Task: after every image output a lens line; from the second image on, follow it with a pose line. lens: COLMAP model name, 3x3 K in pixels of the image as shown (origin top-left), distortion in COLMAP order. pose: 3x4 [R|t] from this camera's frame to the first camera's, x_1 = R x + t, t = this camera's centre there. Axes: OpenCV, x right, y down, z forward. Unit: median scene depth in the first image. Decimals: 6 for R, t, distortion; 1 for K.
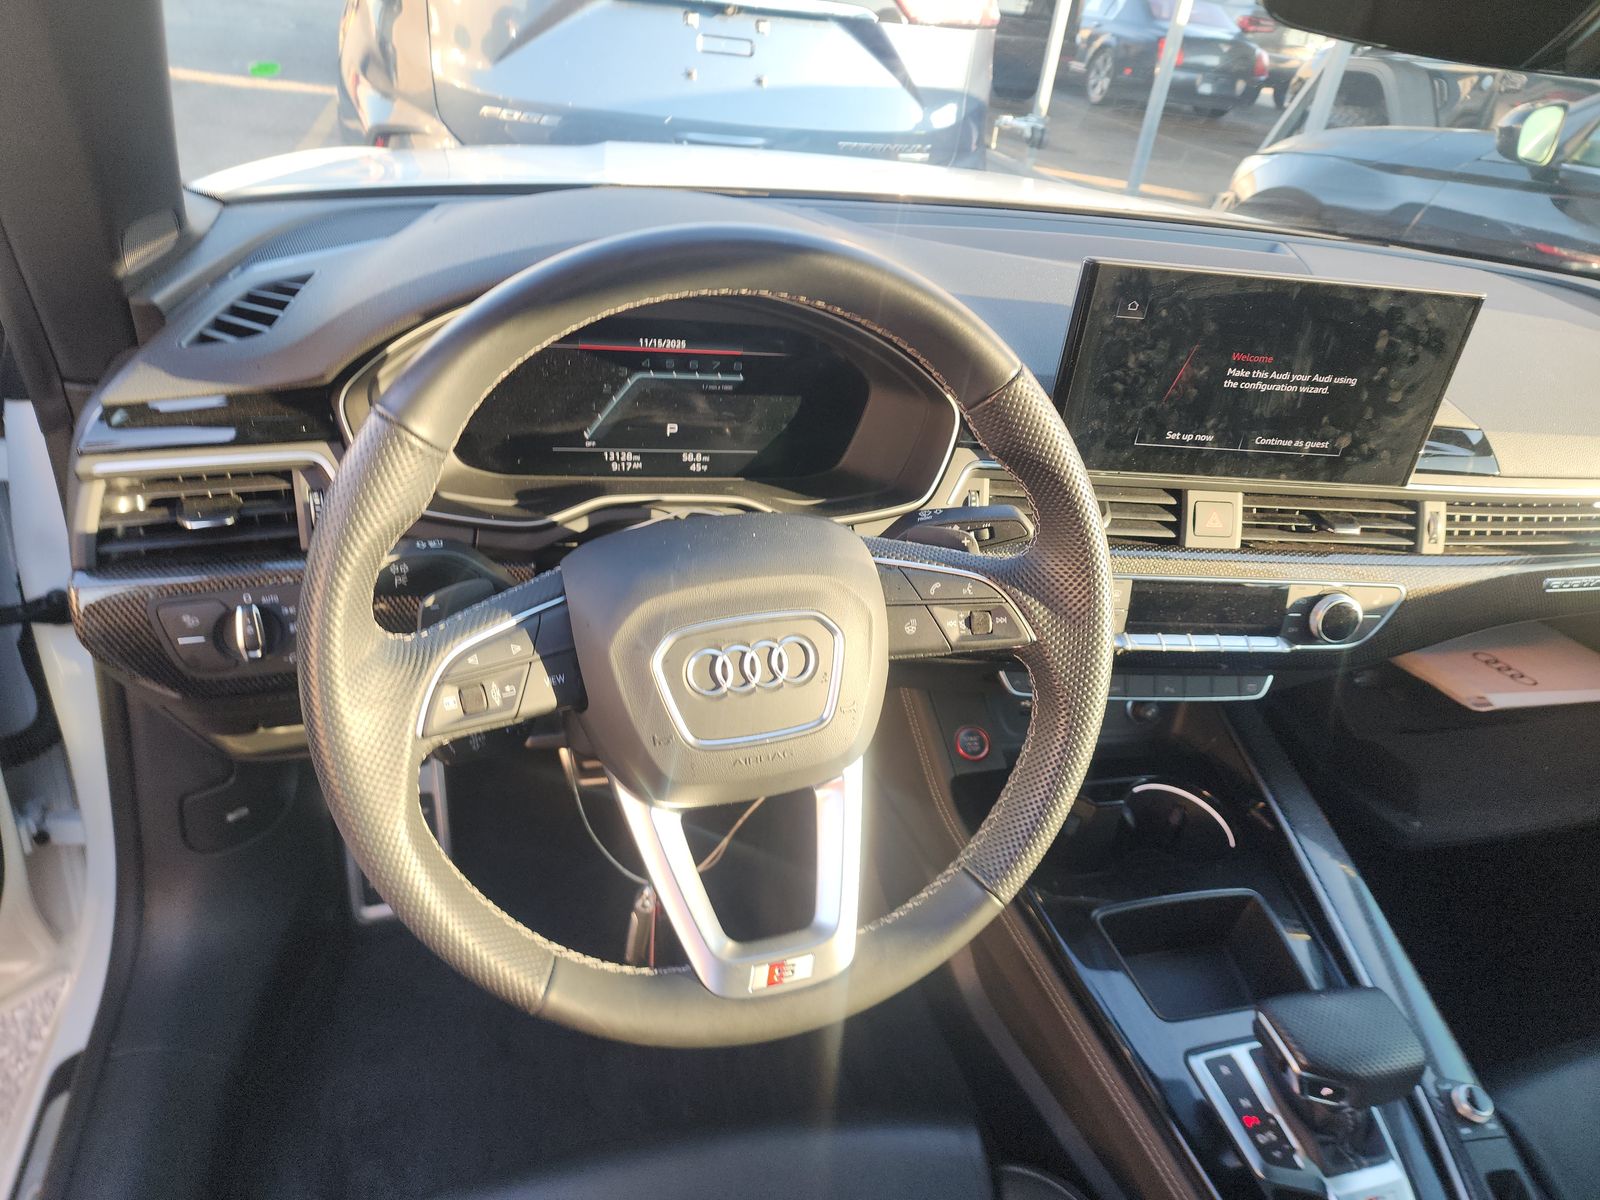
lens RADIAL K [[1097.6, 0, 771.3], [0, 1097.6, 604.2], [0, 0, 1]] dist [0.053623, -0.058569]
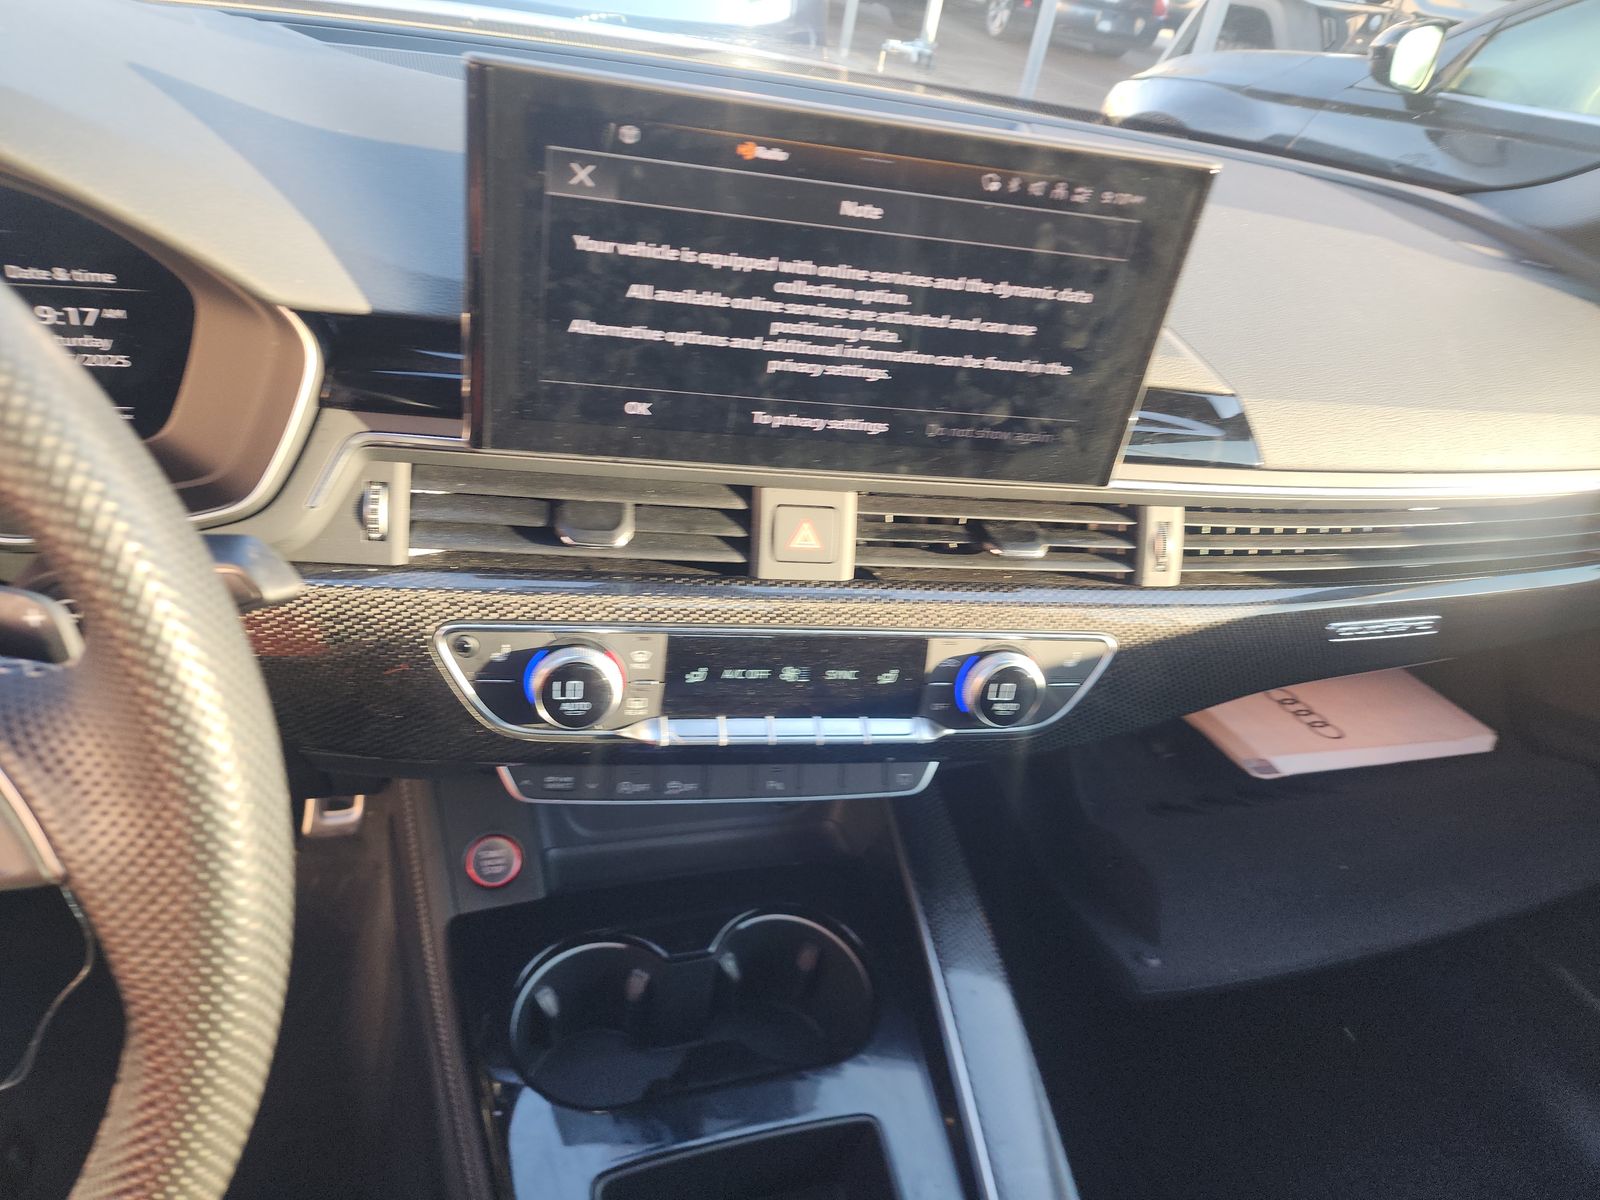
lens RADIAL K [[1097.6, 0, 751.6], [0, 1097.6, 585.0], [0, 0, 1]] dist [0.053623, -0.058569]
pose [[0.997772, 0.009200, 0.066072, 0.325720], [-0.011763, 0.999190, 0.038495, -0.070709], [-0.065665, -0.039186, 0.997072, 0.385305]]
